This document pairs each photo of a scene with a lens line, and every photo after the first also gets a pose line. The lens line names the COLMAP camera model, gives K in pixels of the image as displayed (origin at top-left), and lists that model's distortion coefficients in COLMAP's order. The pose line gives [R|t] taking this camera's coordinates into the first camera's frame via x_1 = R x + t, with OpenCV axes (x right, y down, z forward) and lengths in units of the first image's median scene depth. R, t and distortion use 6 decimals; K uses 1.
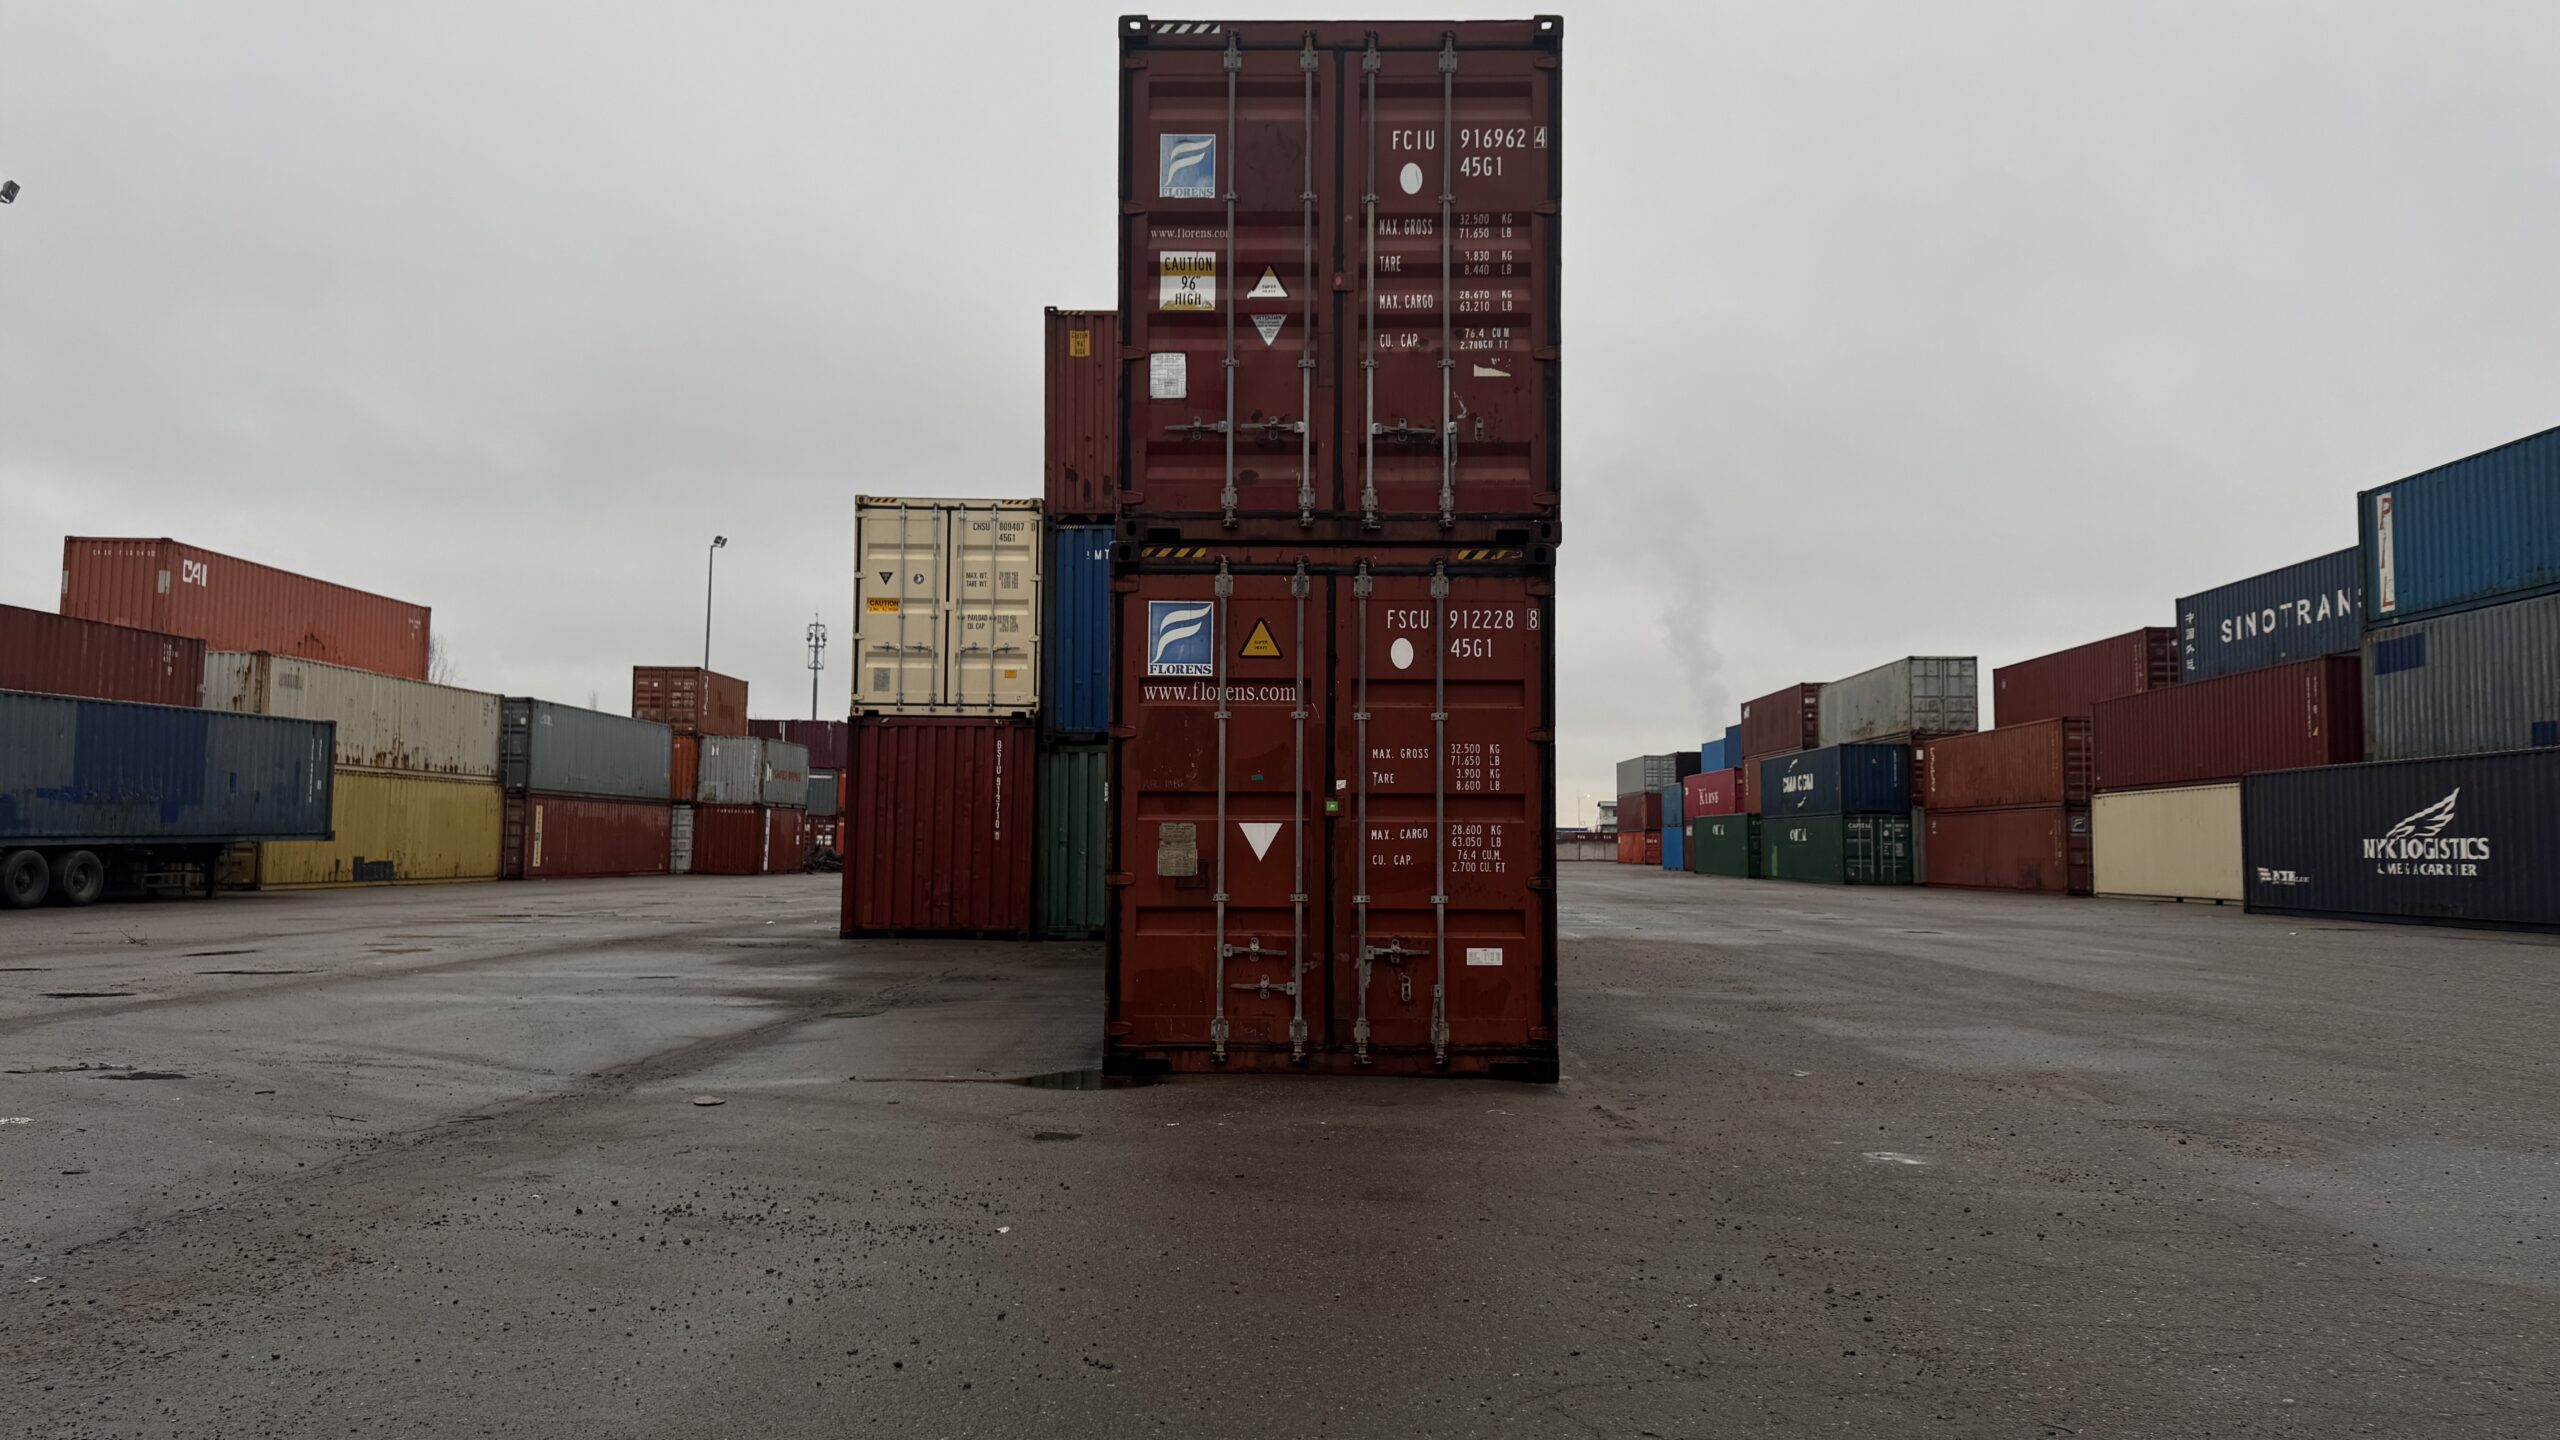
lens RADIAL K [[1758.4, 0, 1315.9], [0, 1758.4, 731.3], [0, 0, 1]] dist [0.073008, -0.107463]
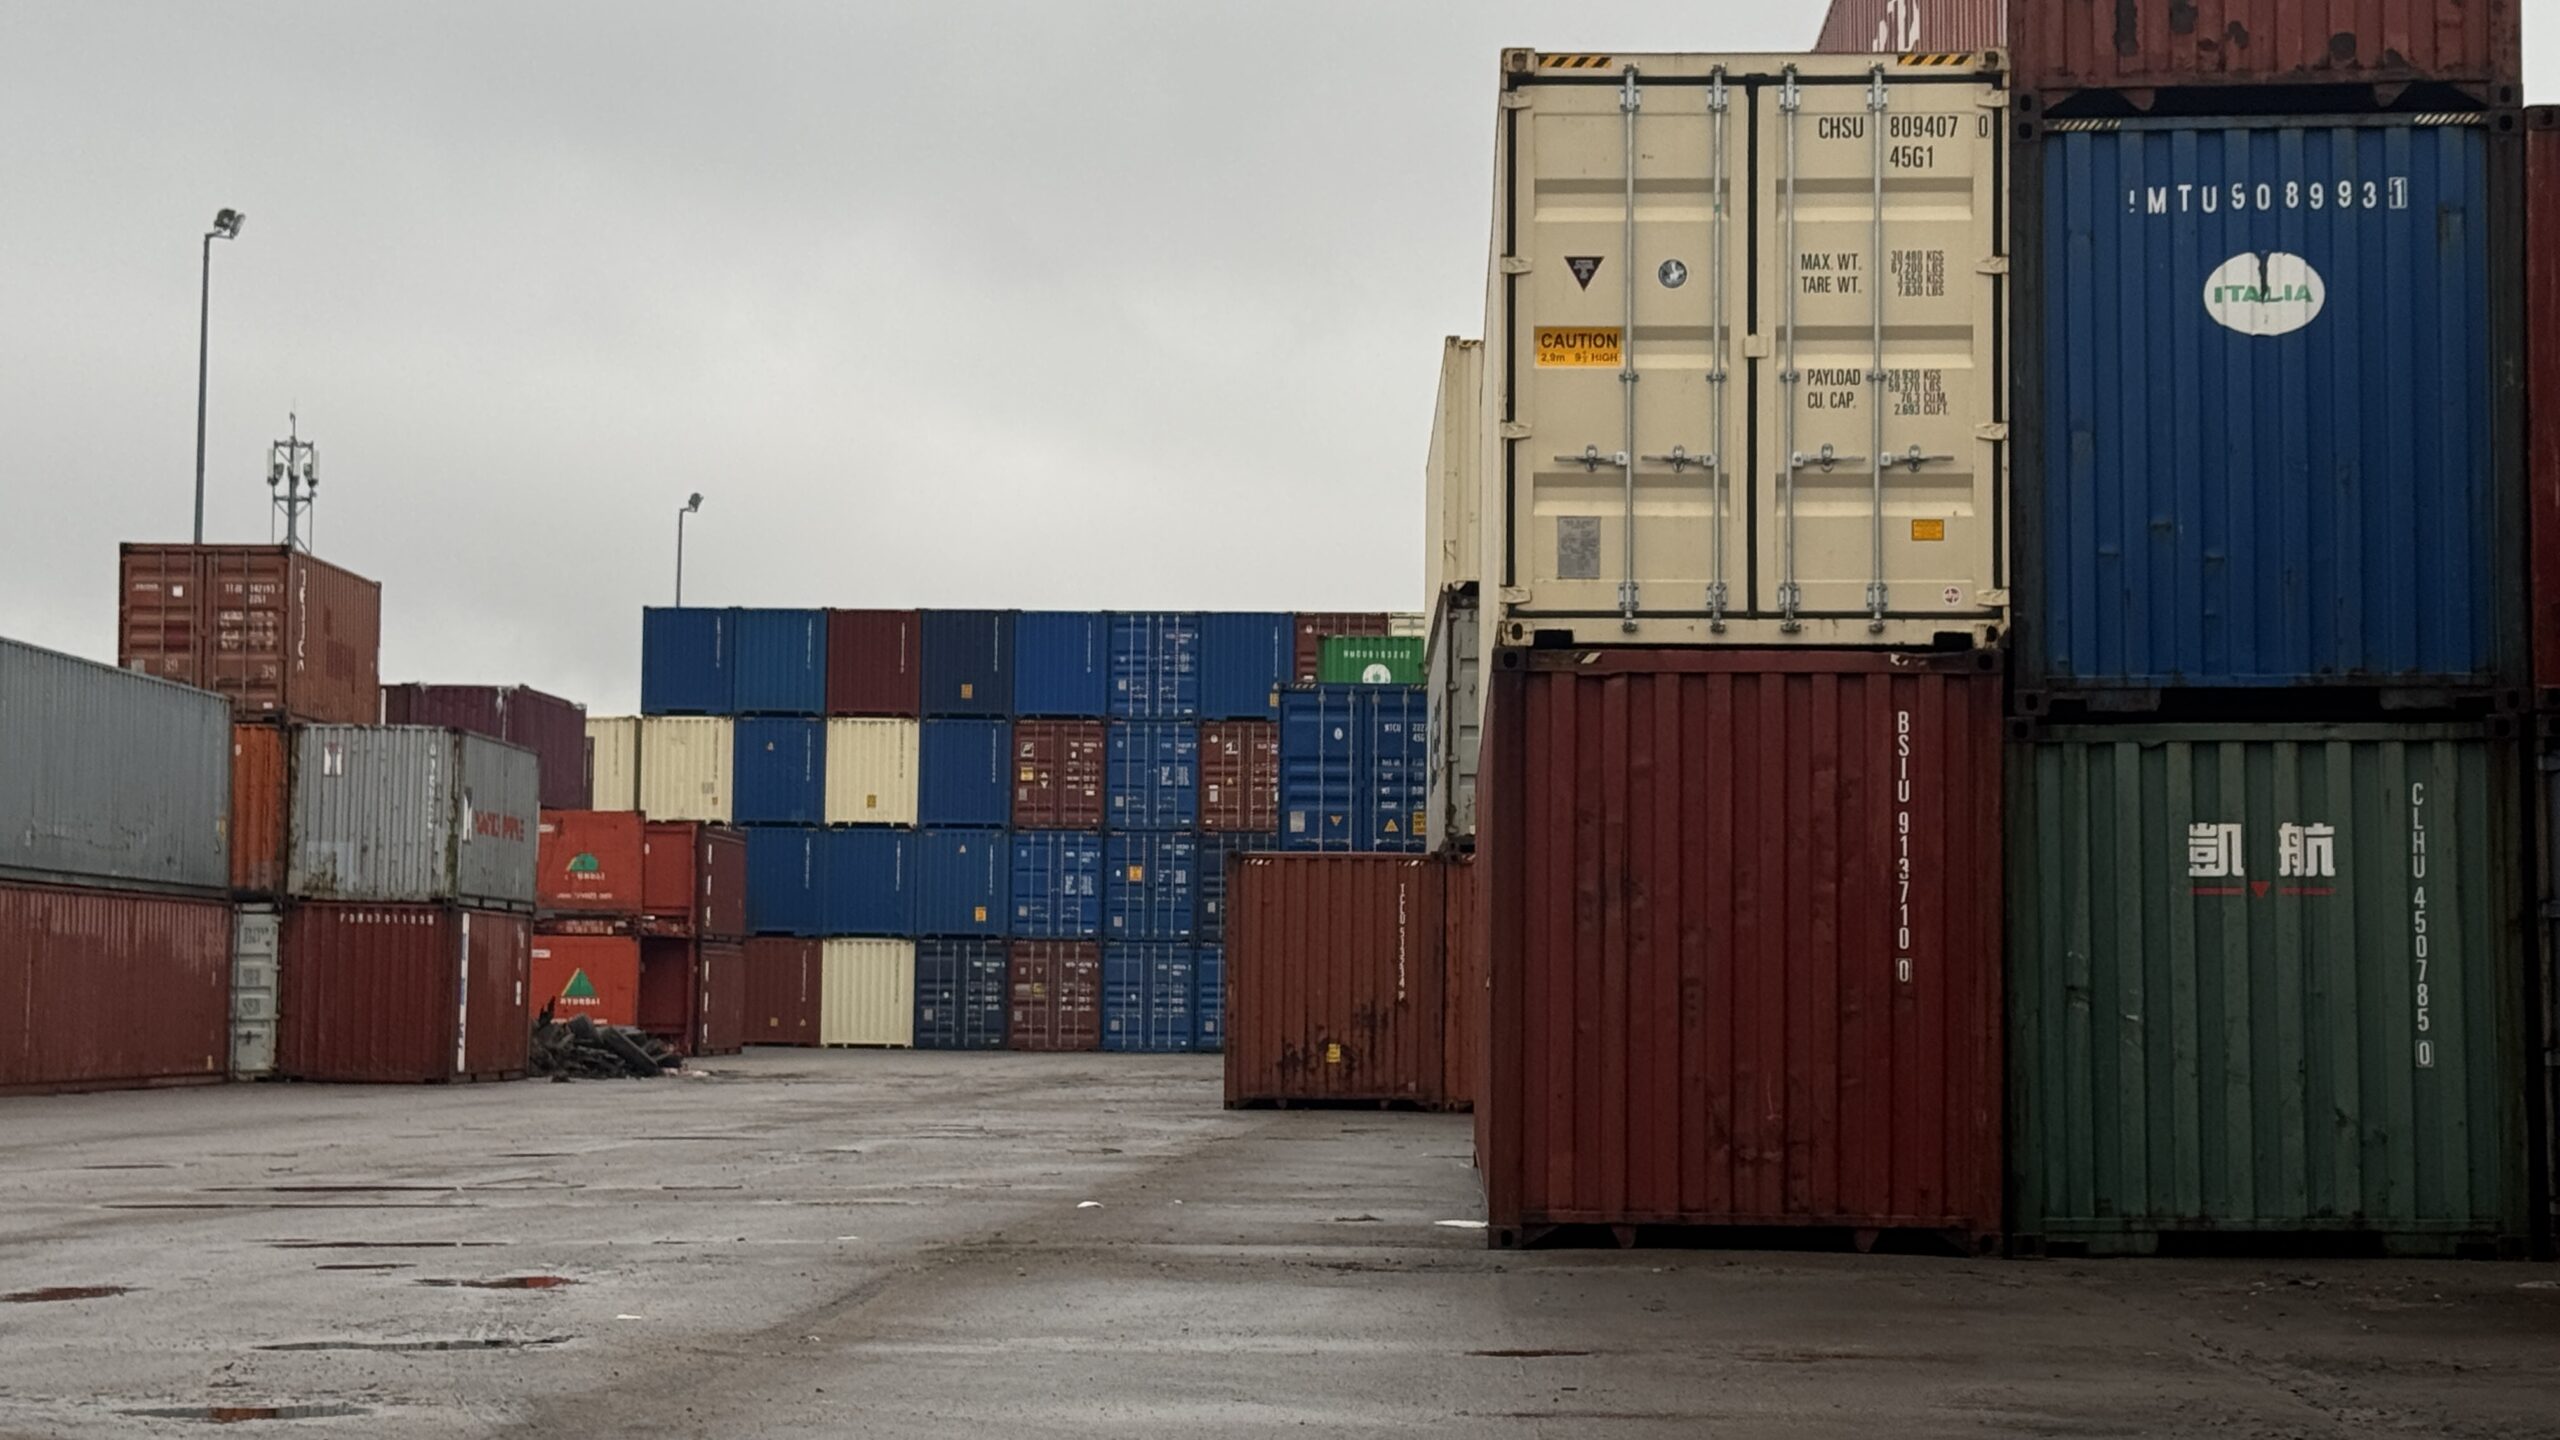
lens RADIAL K [[4529.6, 0, 1288.1], [0, 4529.6, 734.7], [0, 0, 1]] dist [0.161027, -0.158579]
pose [[0.999281, -0.005844, -0.037449, -0.270175], [0.006018, 0.999972, 0.004548, 0.005071], [0.037421, -0.004770, 0.999288, 0.049416]]
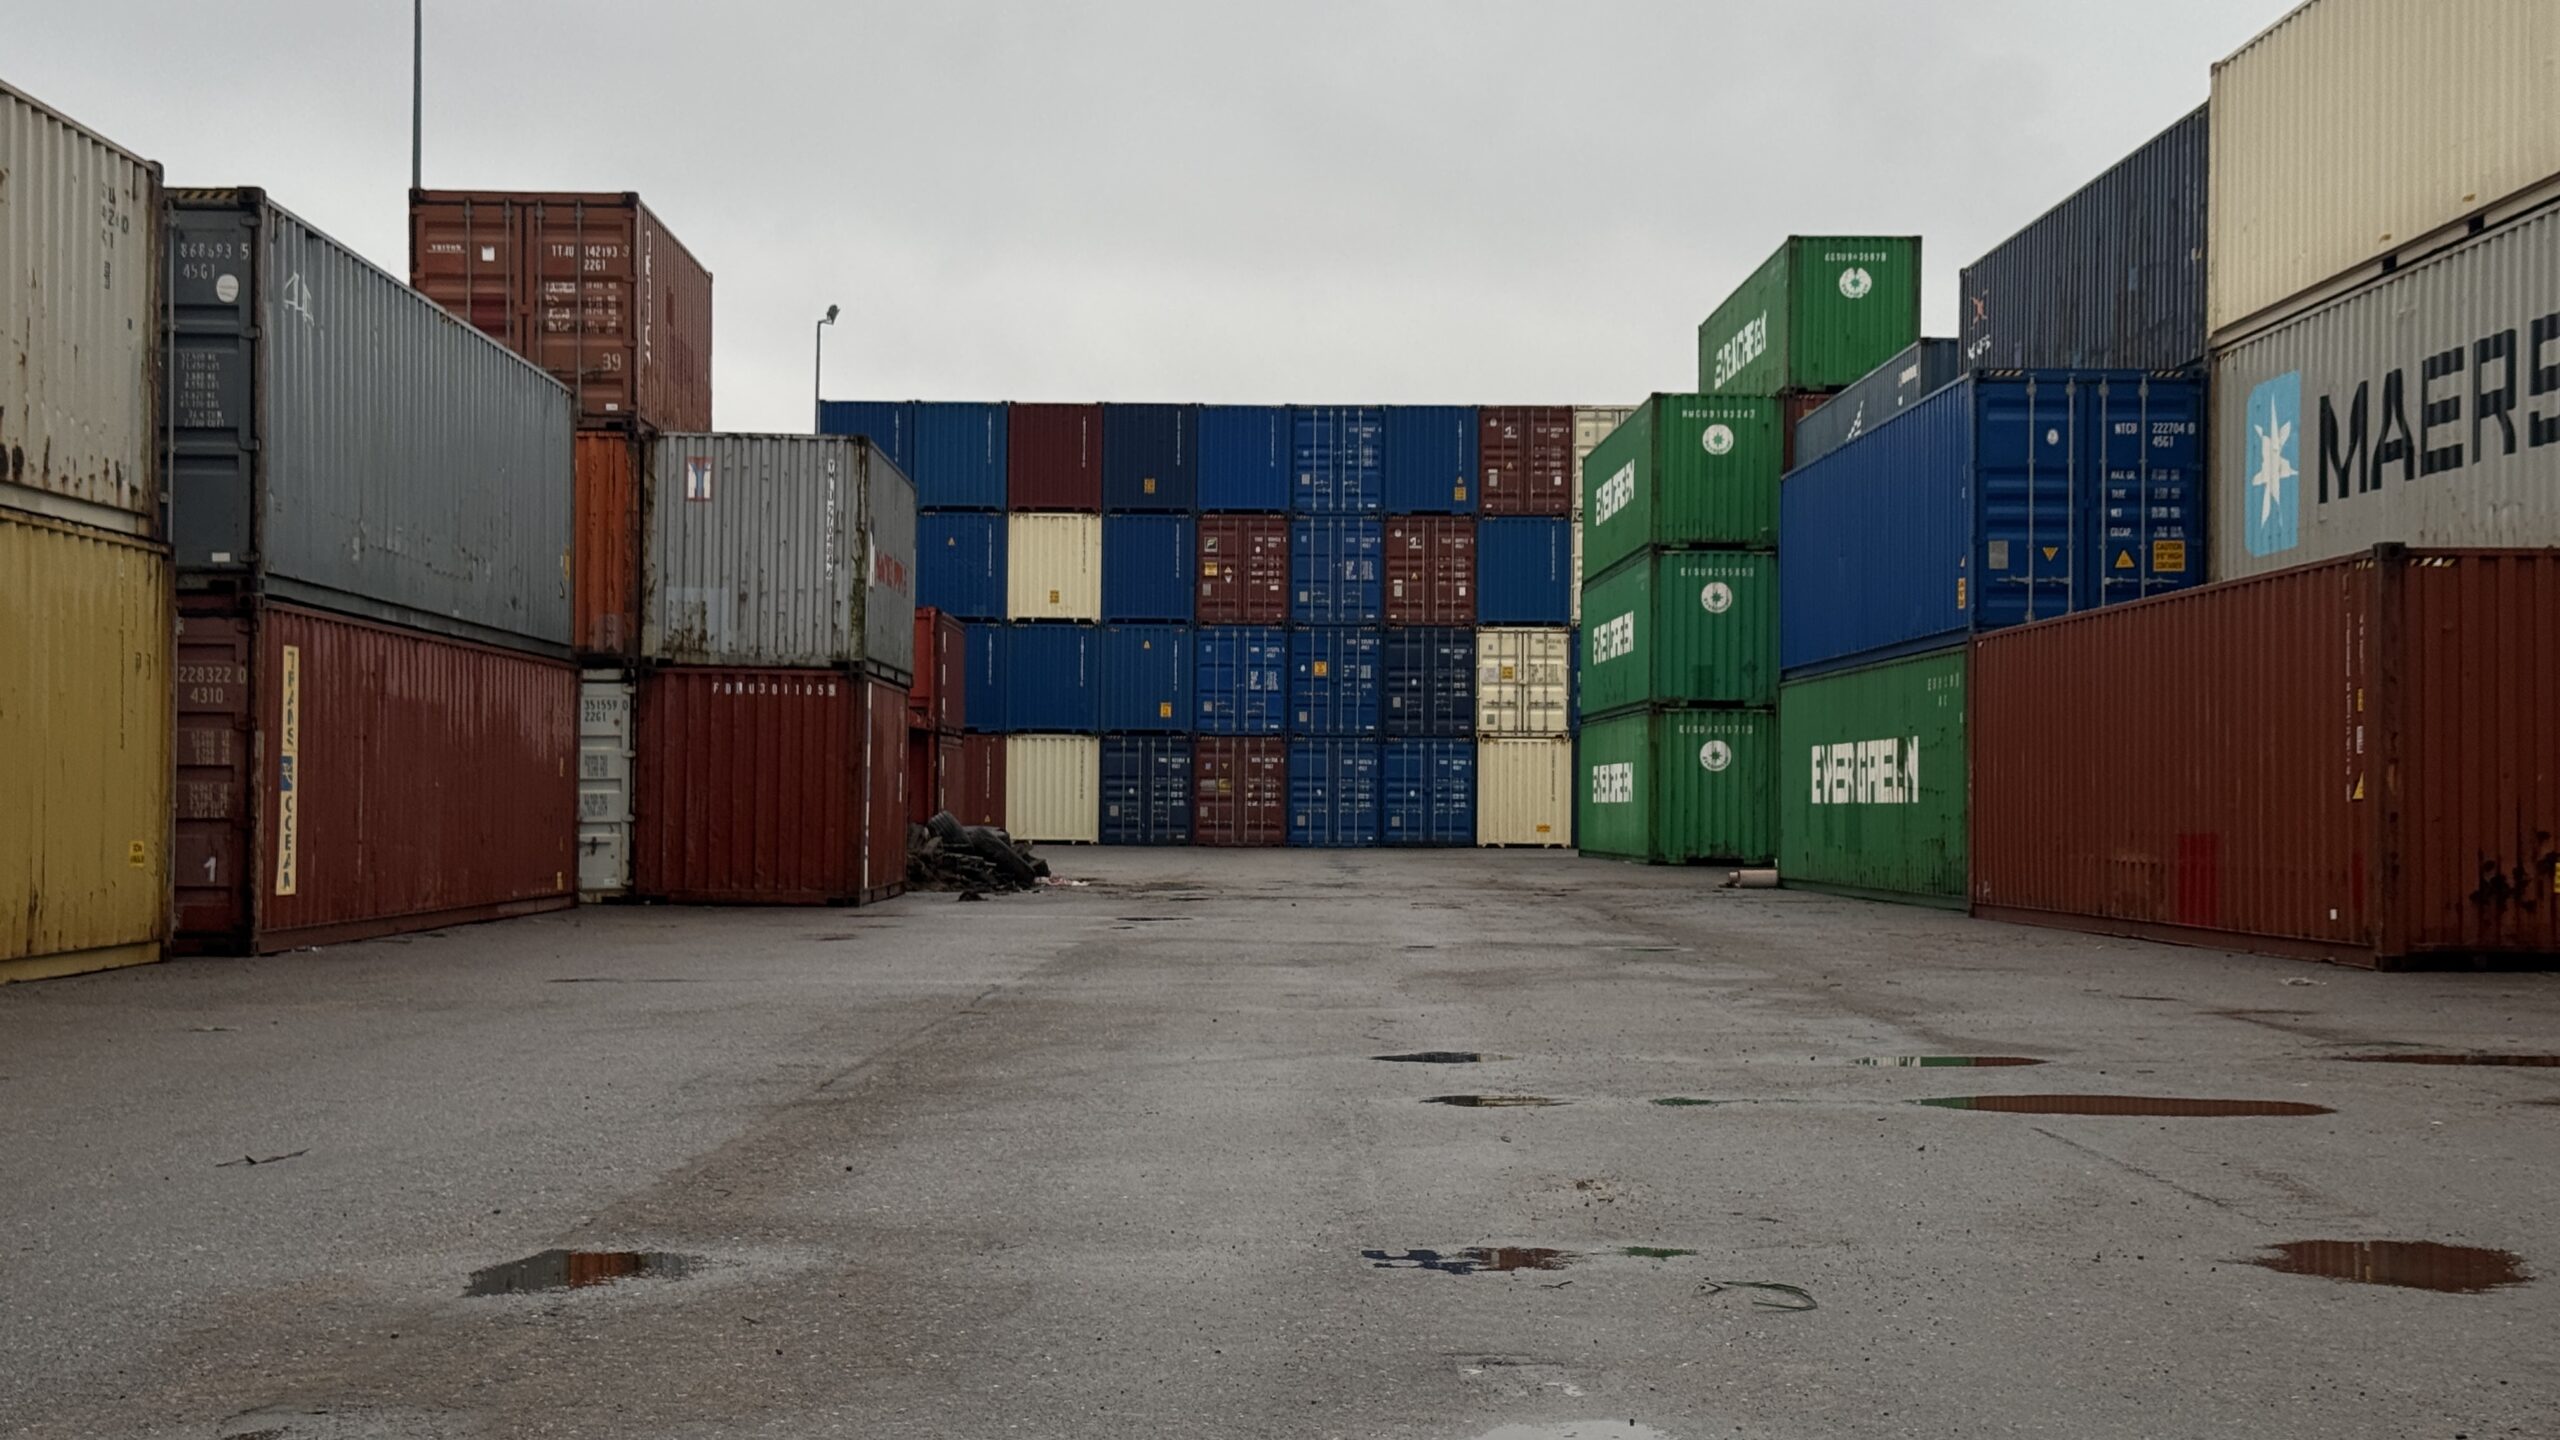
lens RADIAL K [[3520.5, 0, 1276.4], [0, 3520.5, 733.1], [0, 0, 1]] dist [0.146640, -0.082575]
pose [[0.999946, -0.008485, 0.005979, -0.708181], [0.008204, 0.998930, 0.045507, 0.075596], [-0.006359, -0.045455, 0.998946, 1.188420]]
